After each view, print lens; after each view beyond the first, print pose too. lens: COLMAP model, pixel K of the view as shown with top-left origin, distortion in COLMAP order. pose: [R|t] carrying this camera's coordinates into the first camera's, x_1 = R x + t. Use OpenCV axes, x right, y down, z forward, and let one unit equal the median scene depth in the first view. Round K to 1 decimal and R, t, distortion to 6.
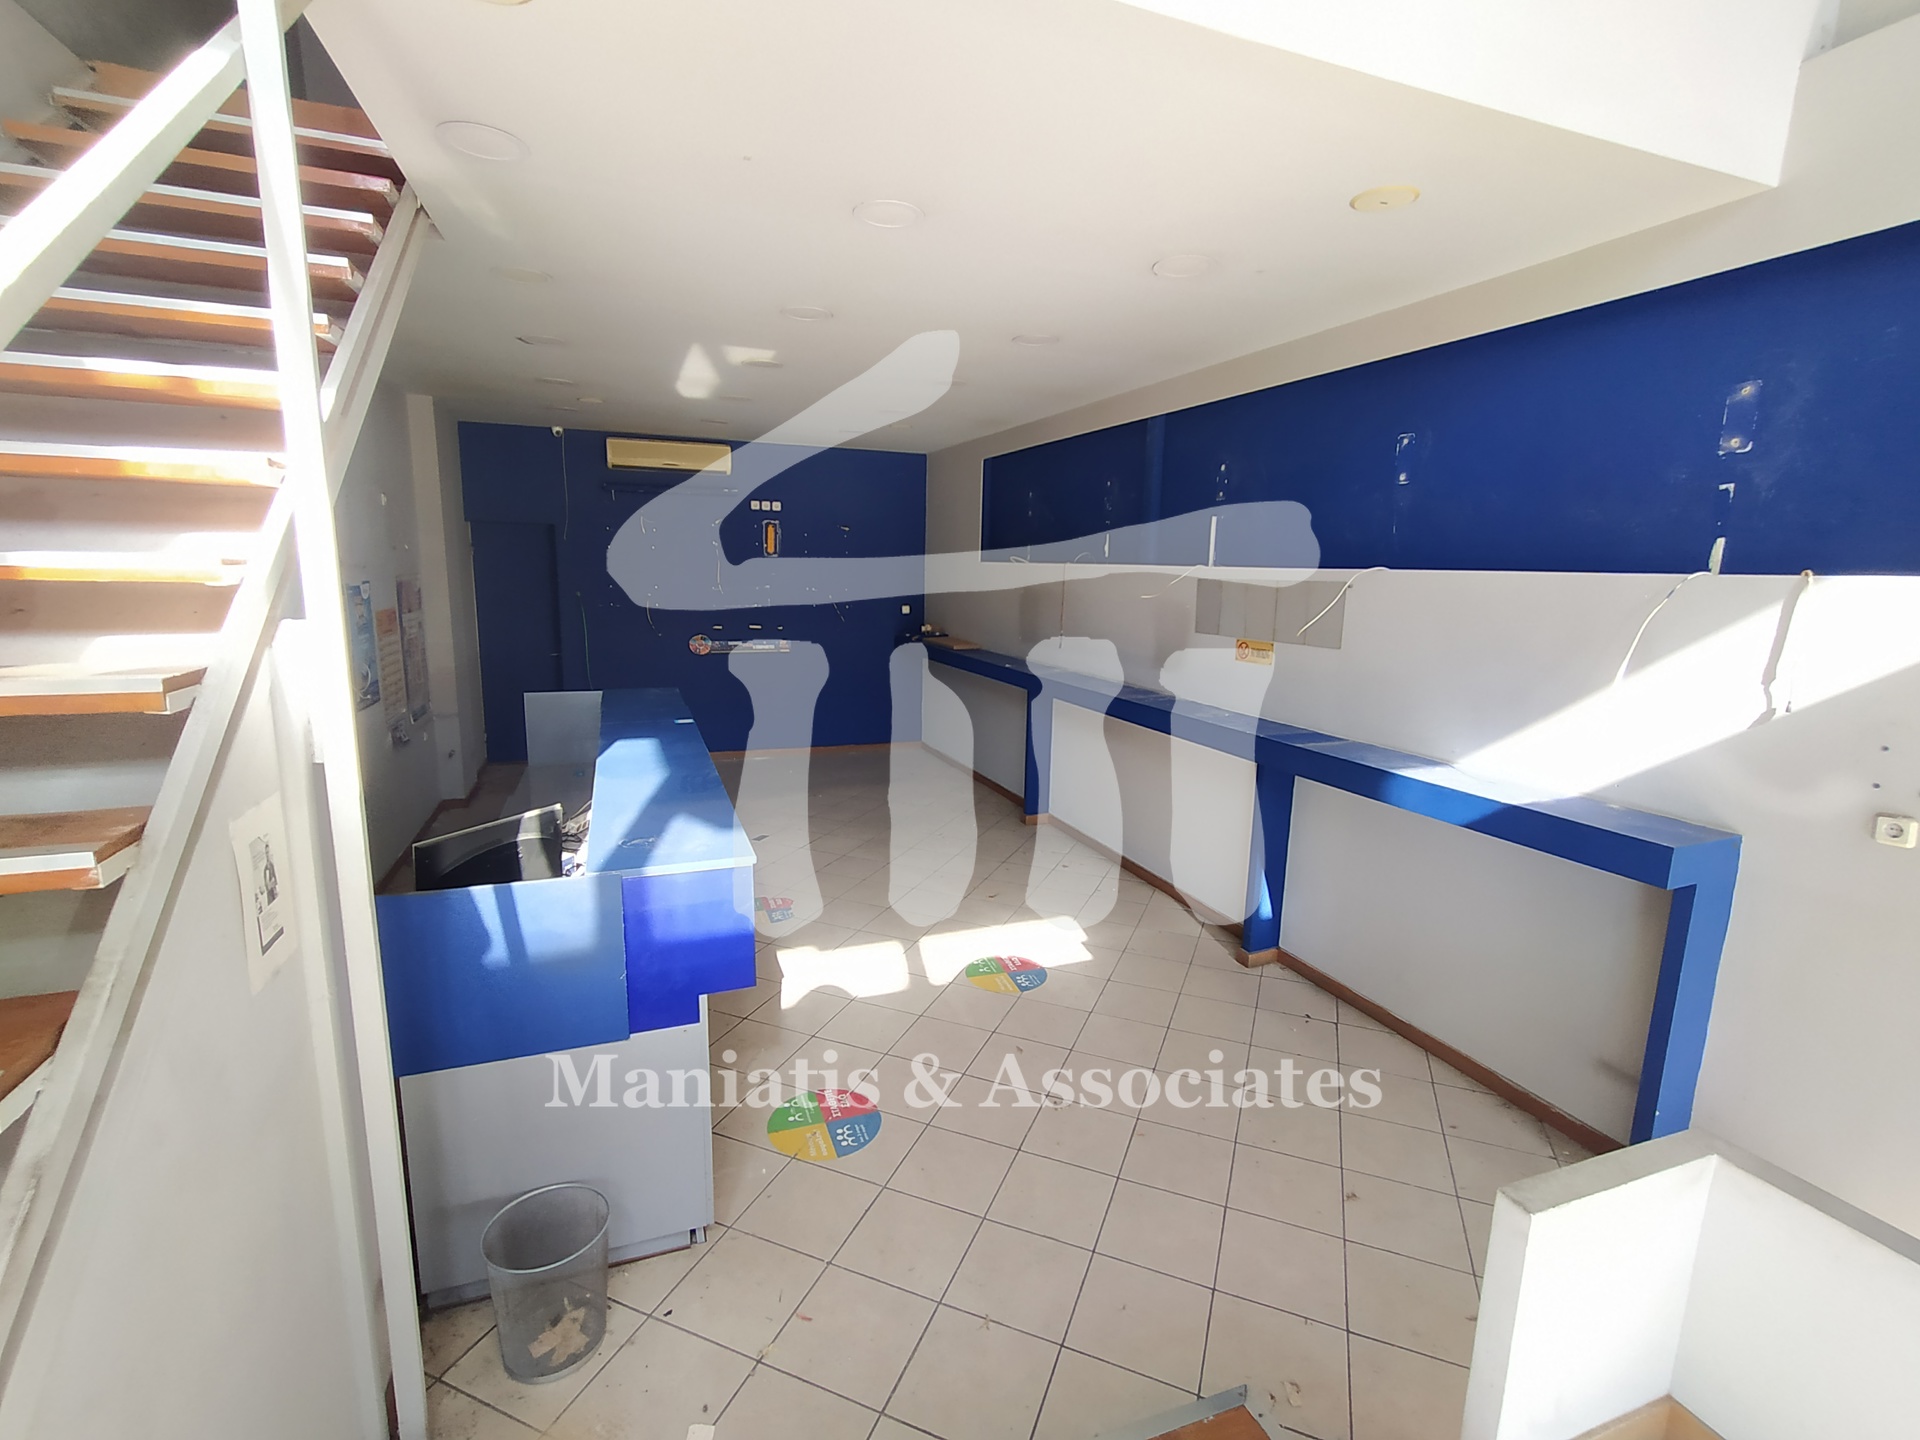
lens RADIAL K [[867.8, 0, 962.8], [0, 867.8, 719.9], [0, 0, 1]] dist [-0.007883, 0.004543]
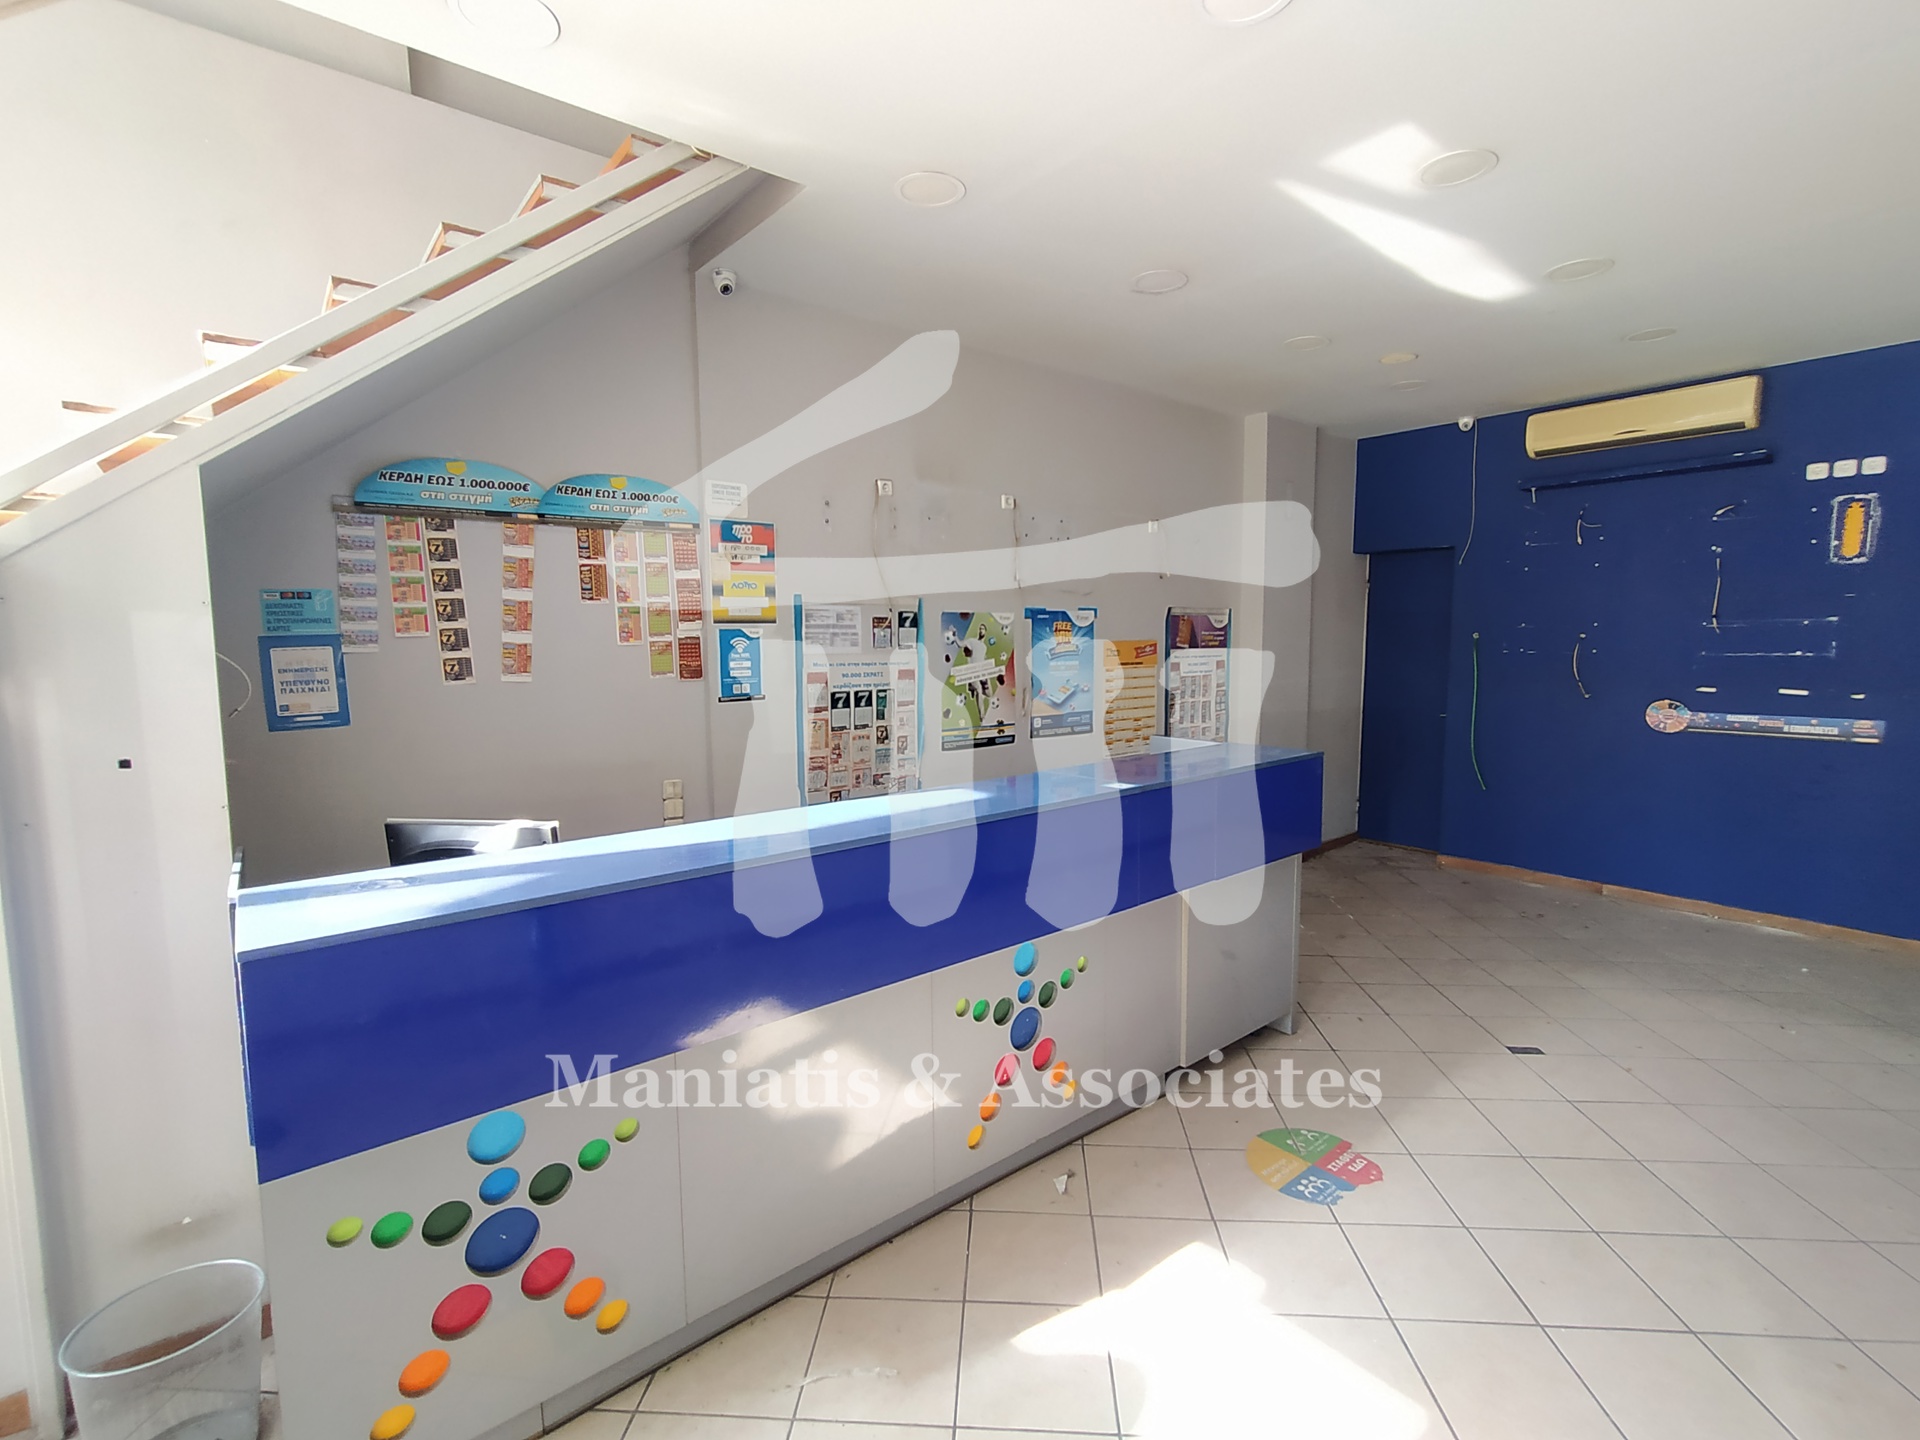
lens RADIAL K [[867.8, 0, 962.8], [0, 867.8, 719.9], [0, 0, 1]] dist [-0.007883, 0.004543]
pose [[0.315446, 0.064445, -0.946753, 0.203979], [-0.152807, 0.988121, 0.016347, -0.032993], [0.936559, 0.139514, 0.321547, 0.591065]]
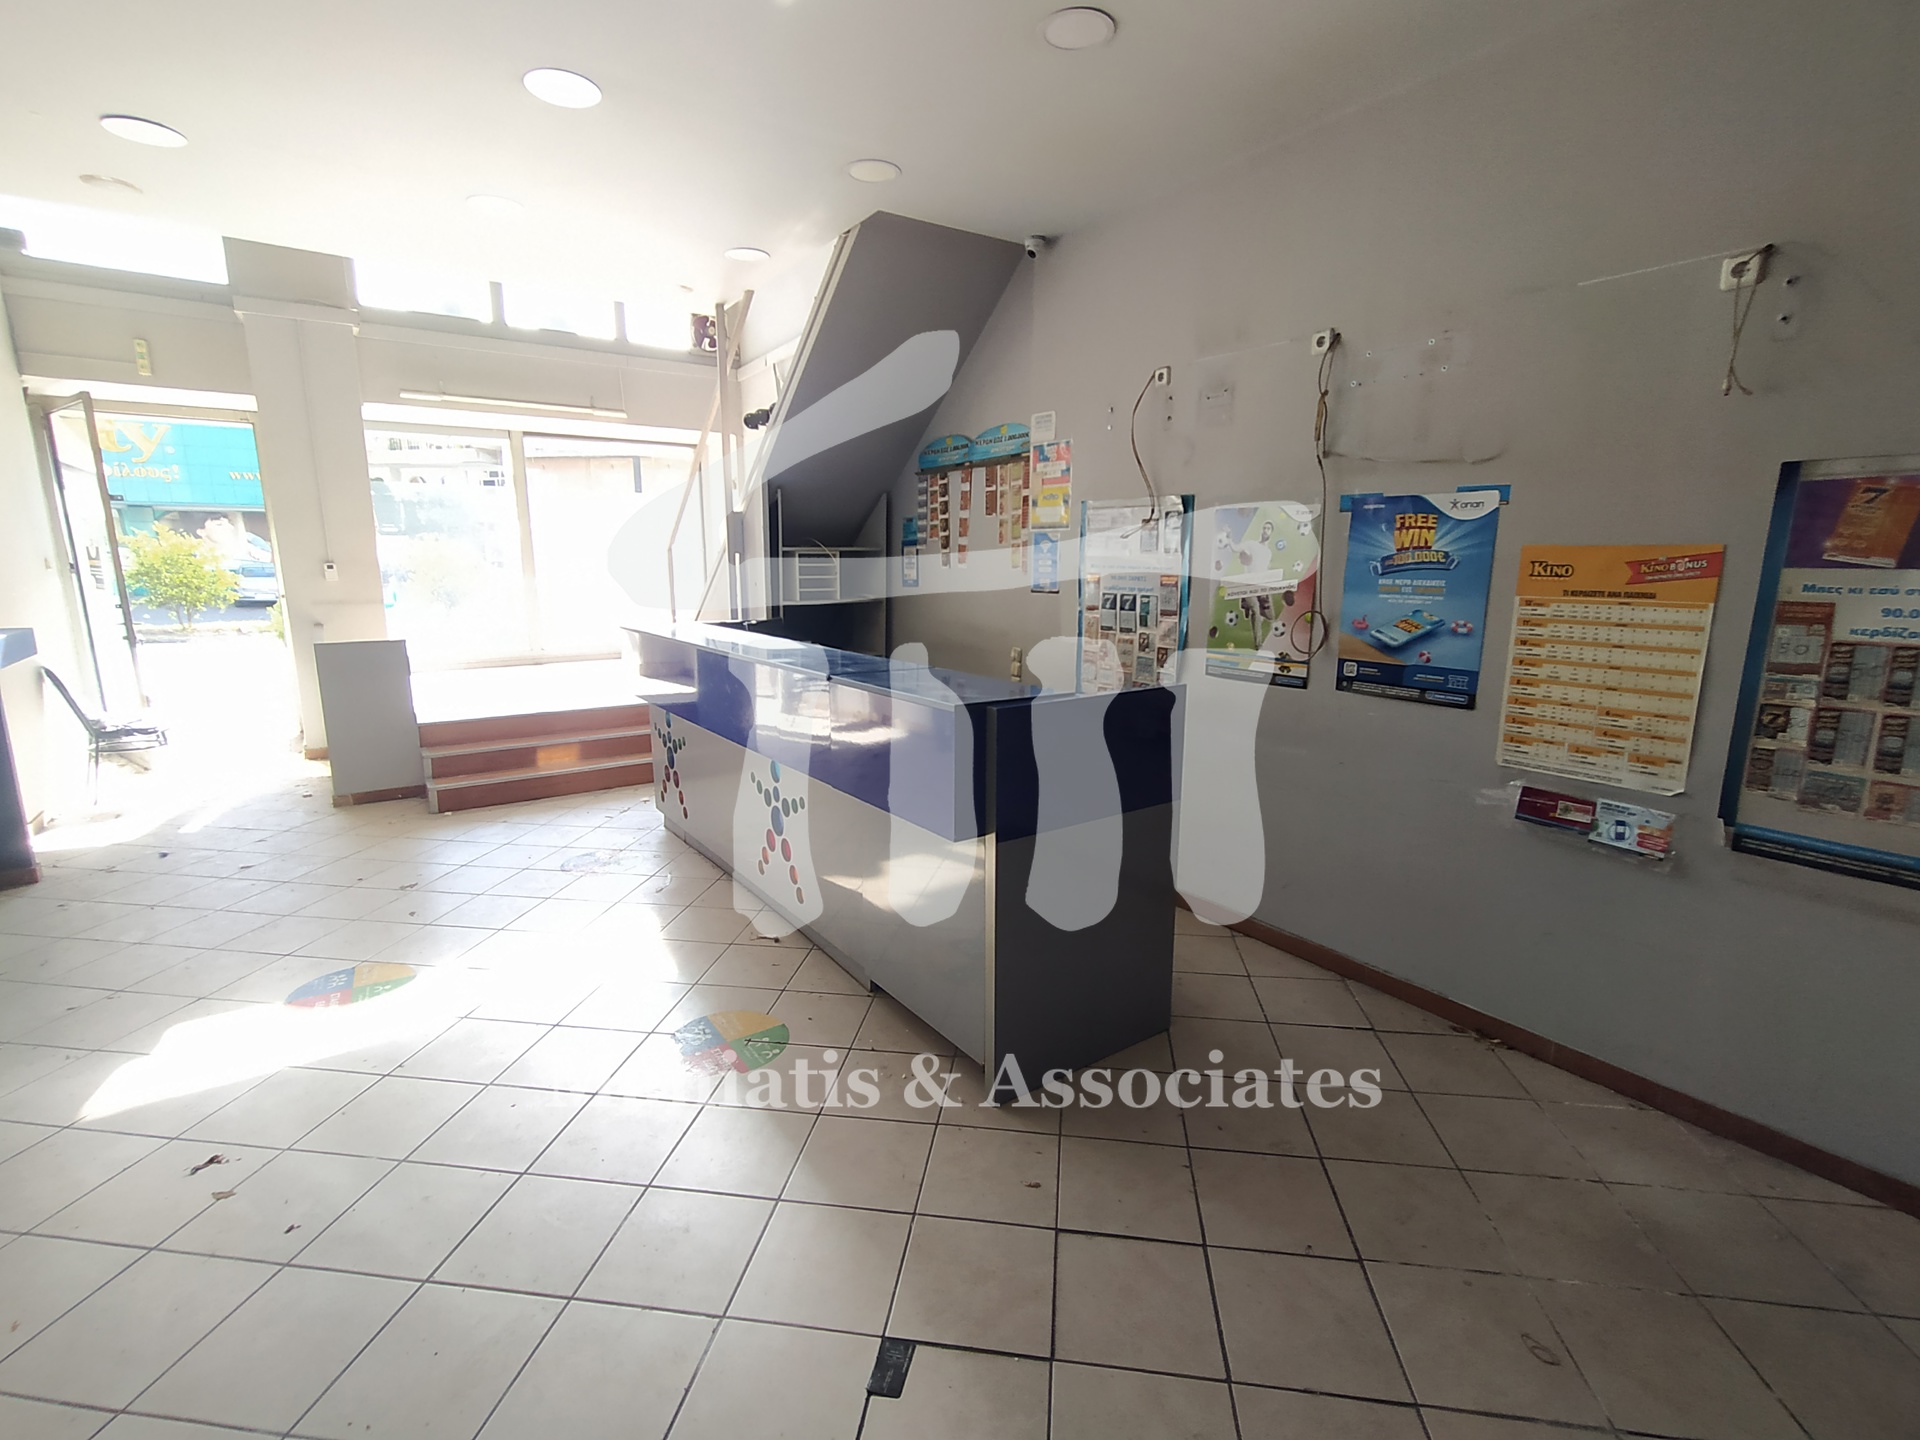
lens RADIAL K [[870.2, 0, 964.1], [0, 870.2, 715.9], [0, 0, 1]] dist [-0.008700, 0.006110]
pose [[-0.966827, 0.020568, -0.254604, -0.245123], [-0.070680, 0.936292, 0.344037, -0.197929], [0.245460, 0.350620, -0.903778, 1.514302]]
